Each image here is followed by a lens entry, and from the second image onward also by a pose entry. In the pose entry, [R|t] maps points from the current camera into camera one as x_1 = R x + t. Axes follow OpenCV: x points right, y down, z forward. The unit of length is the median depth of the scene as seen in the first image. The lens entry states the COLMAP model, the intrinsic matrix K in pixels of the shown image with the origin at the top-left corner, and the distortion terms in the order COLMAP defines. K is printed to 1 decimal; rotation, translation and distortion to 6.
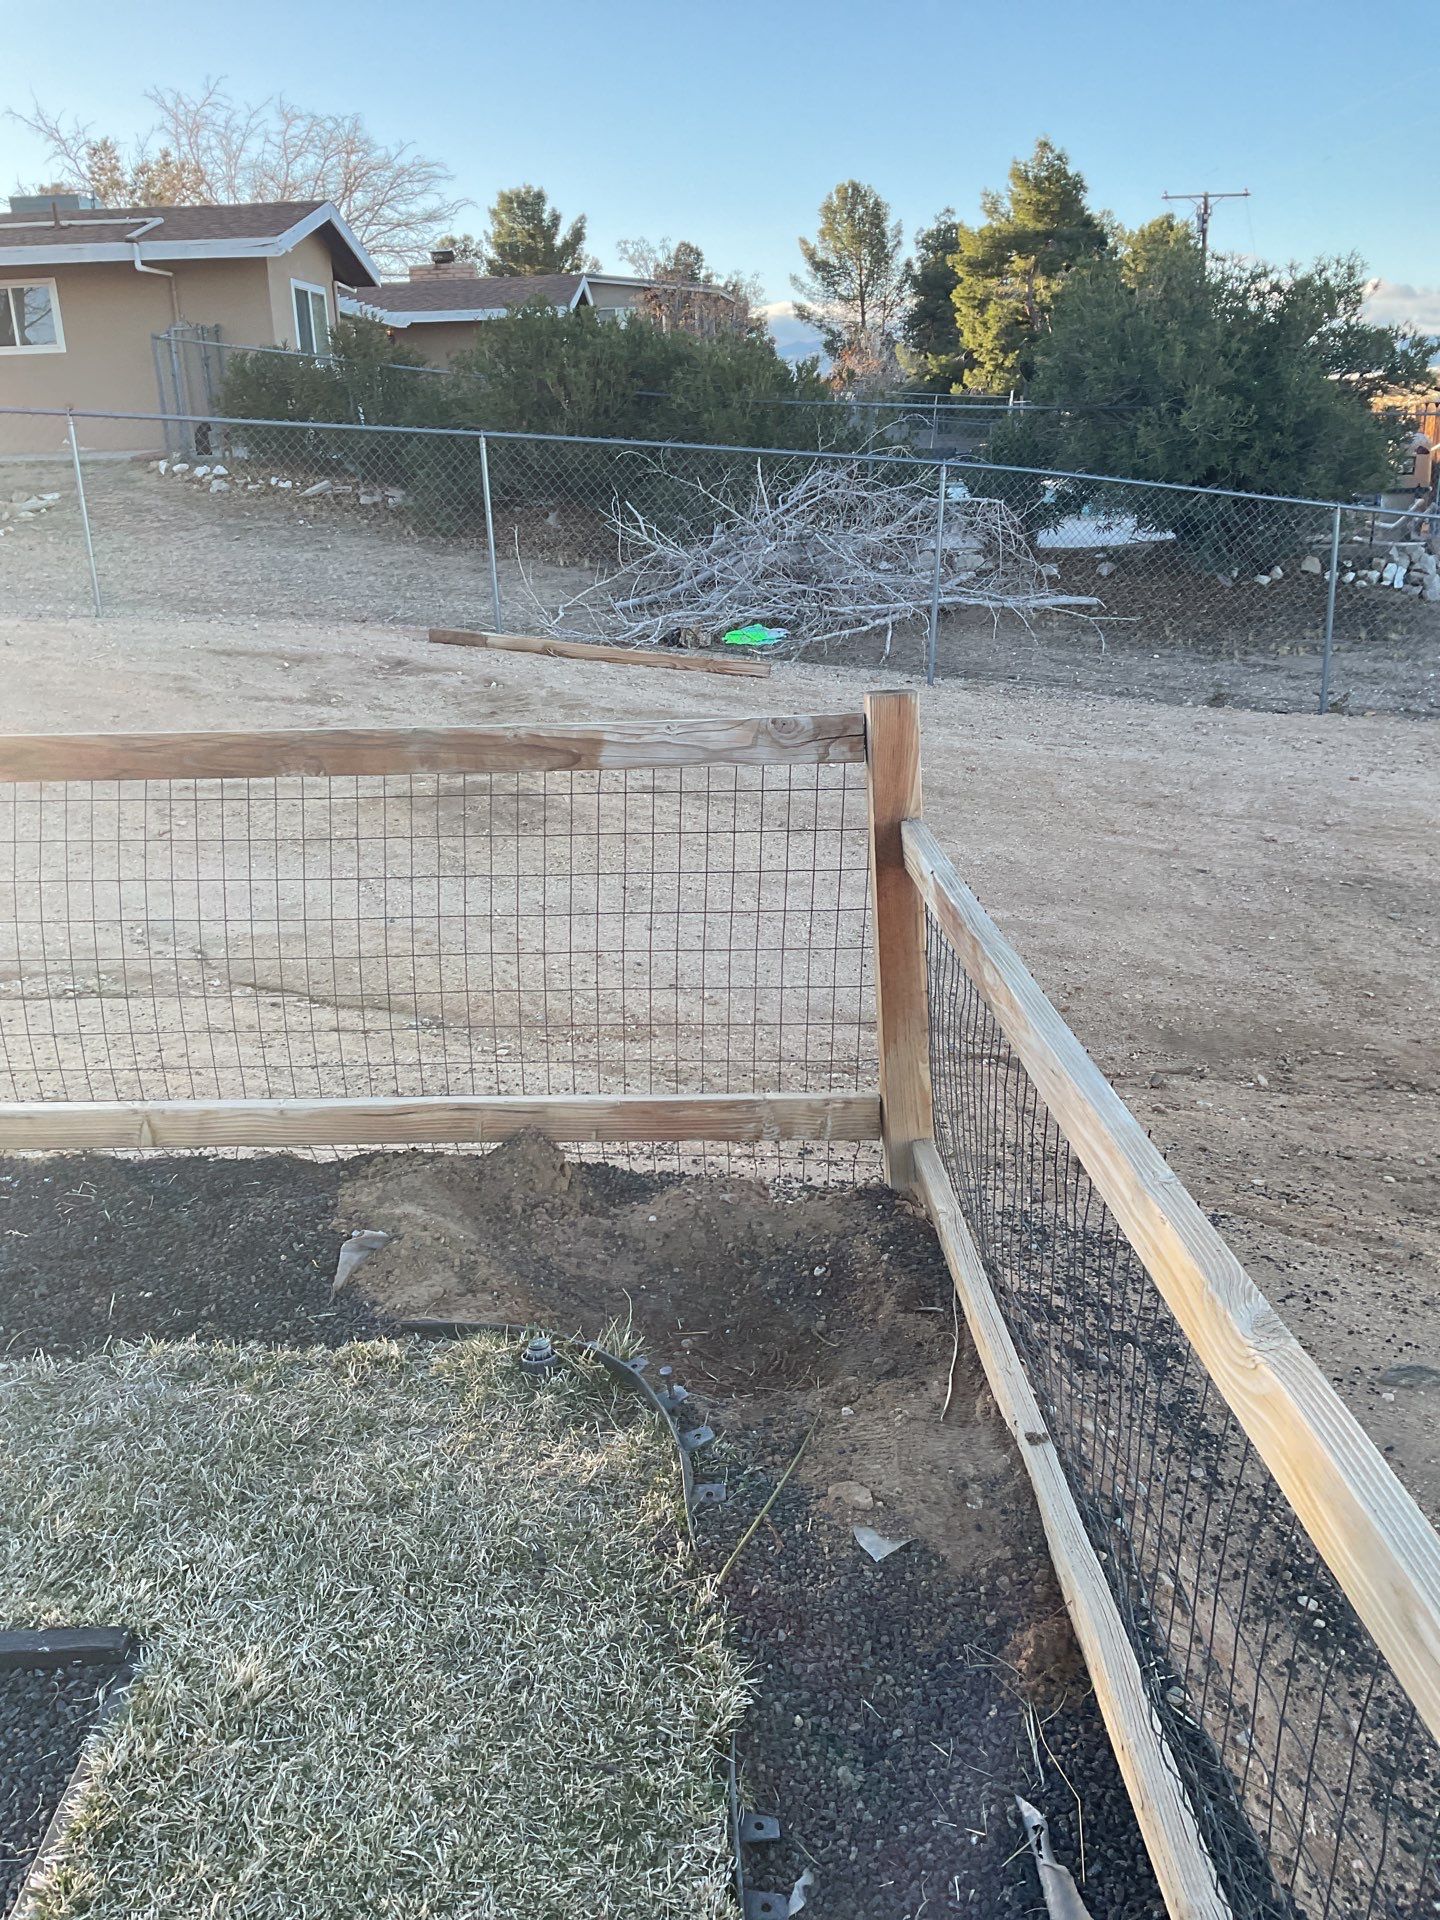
lens RADIAL K [[1611.8, 0, 720.0], [0, 1611.8, 960.0], [0, 0, 1]] dist [0.106428, -0.182635]
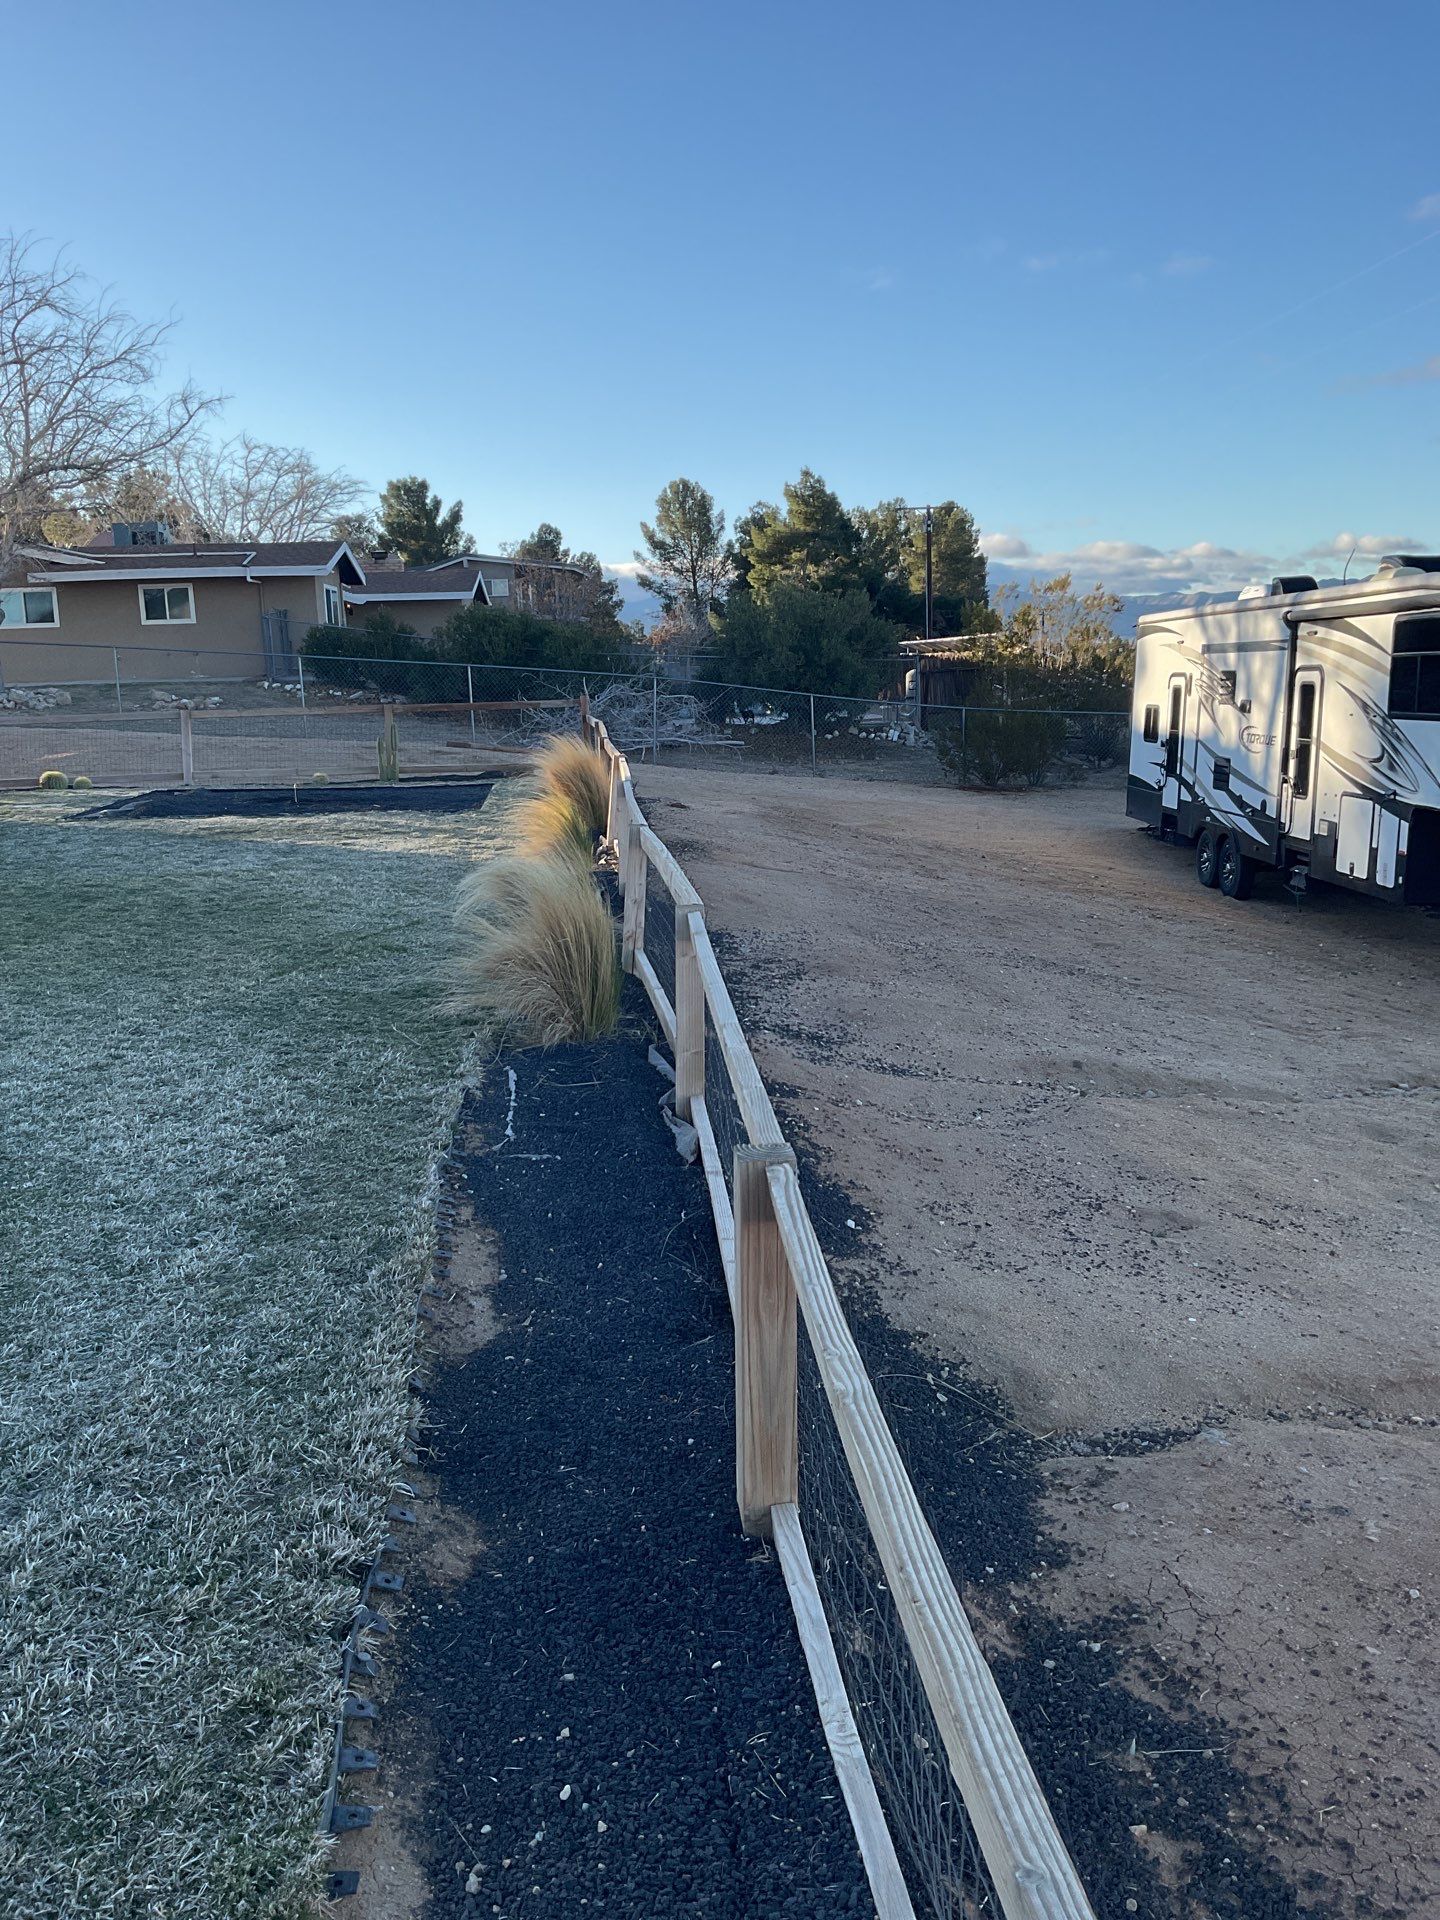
lens RADIAL K [[1569.8, 0, 720.0], [0, 1569.8, 960.0], [0, 0, 1]] dist [0.127973, -0.182021]
pose [[0.996275, -0.014369, 0.085031, 0.002539], [0.025865, 0.990415, -0.135681, 0.045881], [-0.082266, 0.137374, 0.987097, -0.134555]]
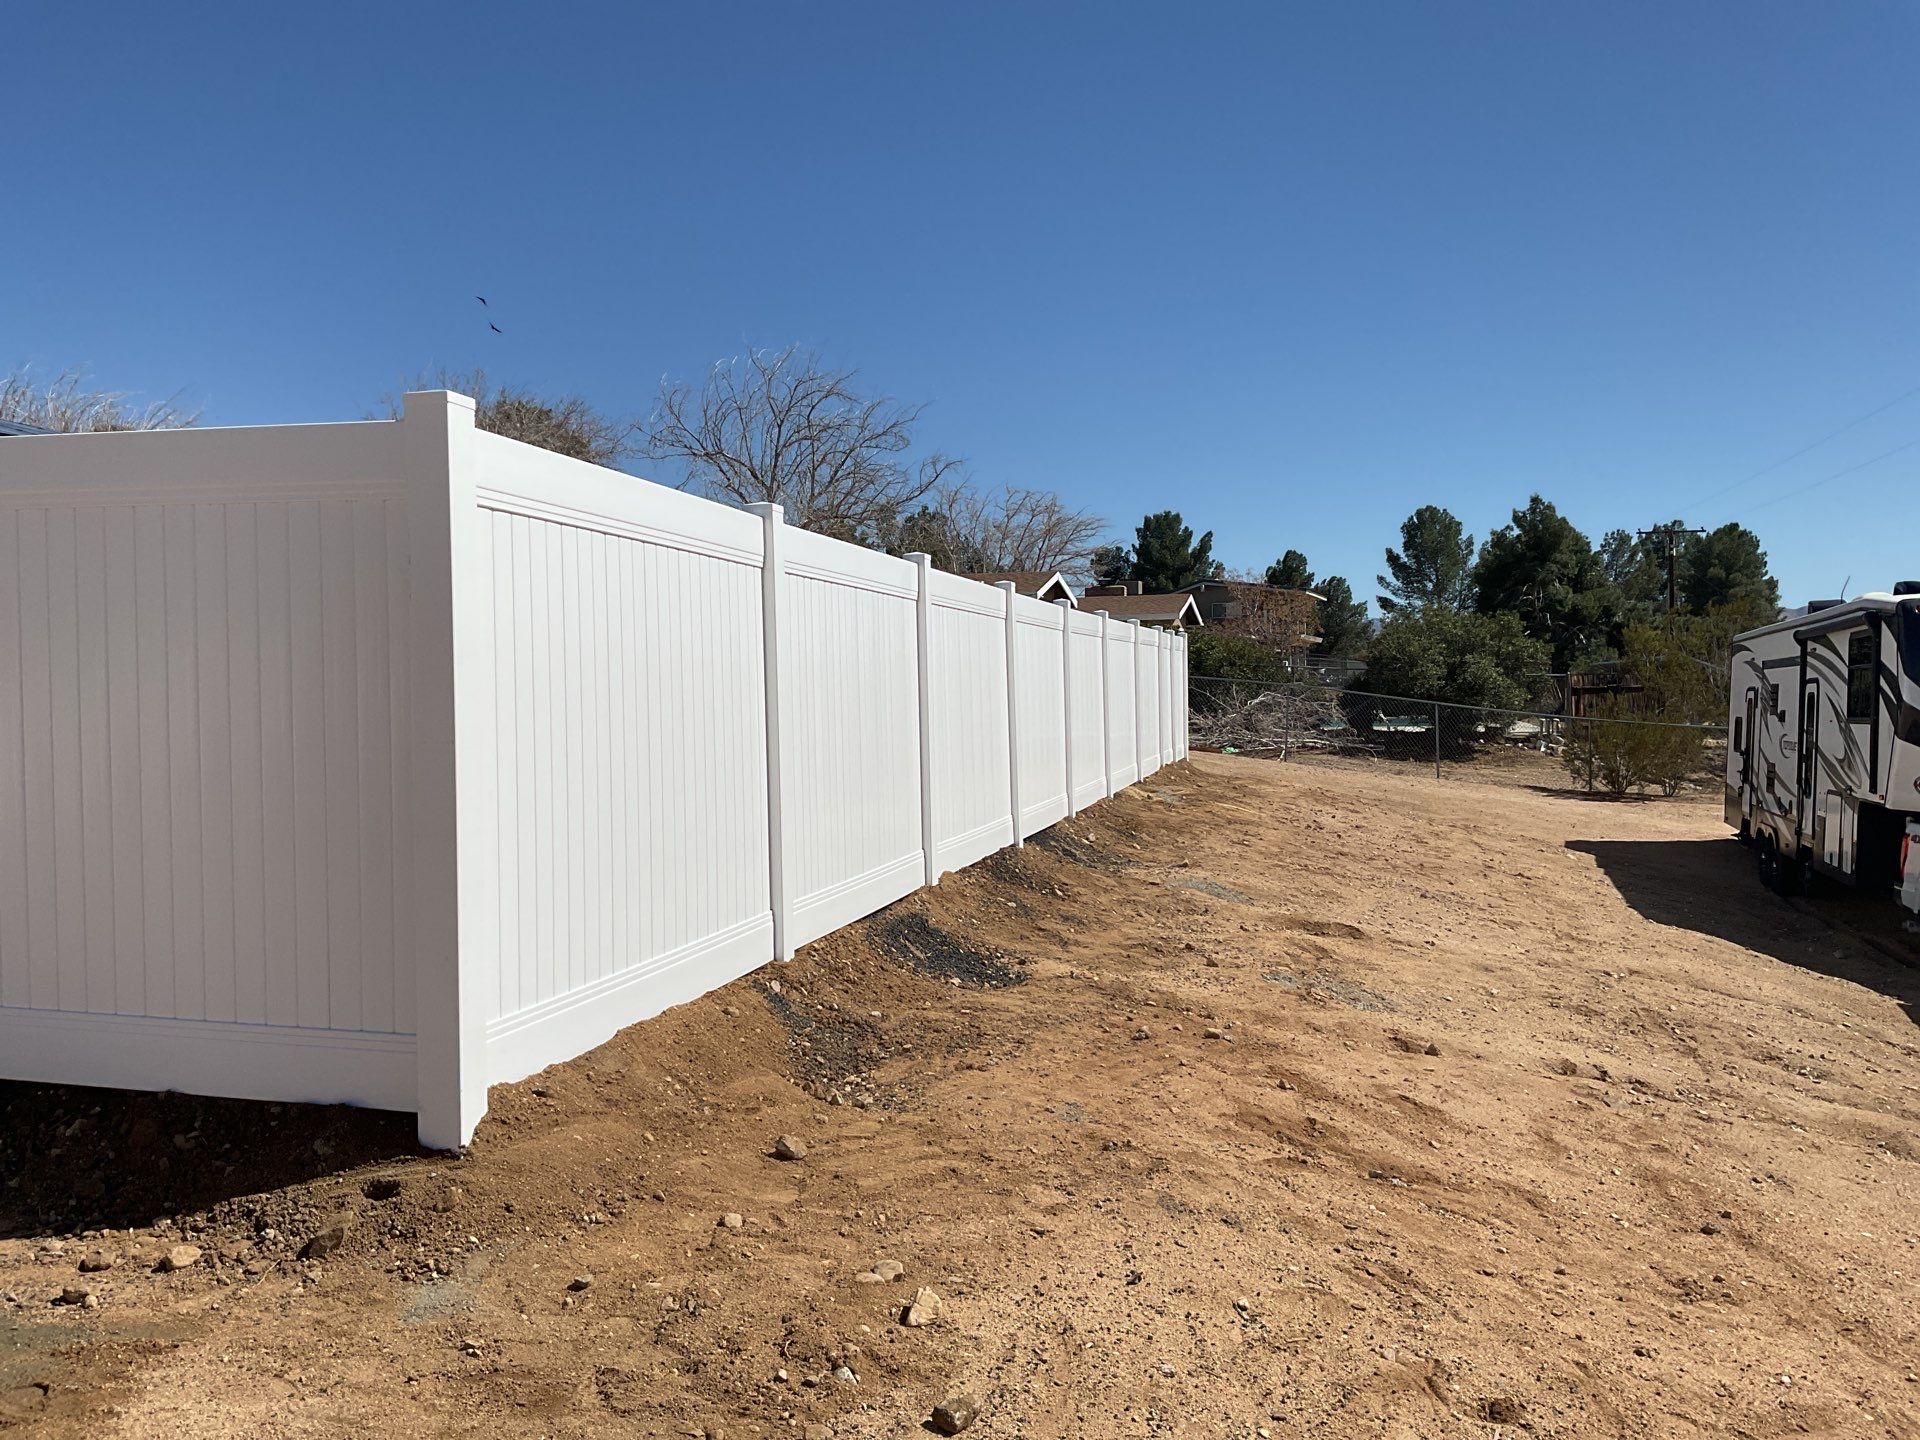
lens RADIAL K [[1599.8, 0, 1003.1], [0, 1599.8, 721.6], [0, 0, 1]] dist [0.108583, -0.175892]
pose [[0.978013, 0.021064, -0.207476, 0.022472], [-0.081147, 0.954918, -0.285565, 0.058527], [0.192107, 0.296122, 0.935632, -0.166875]]
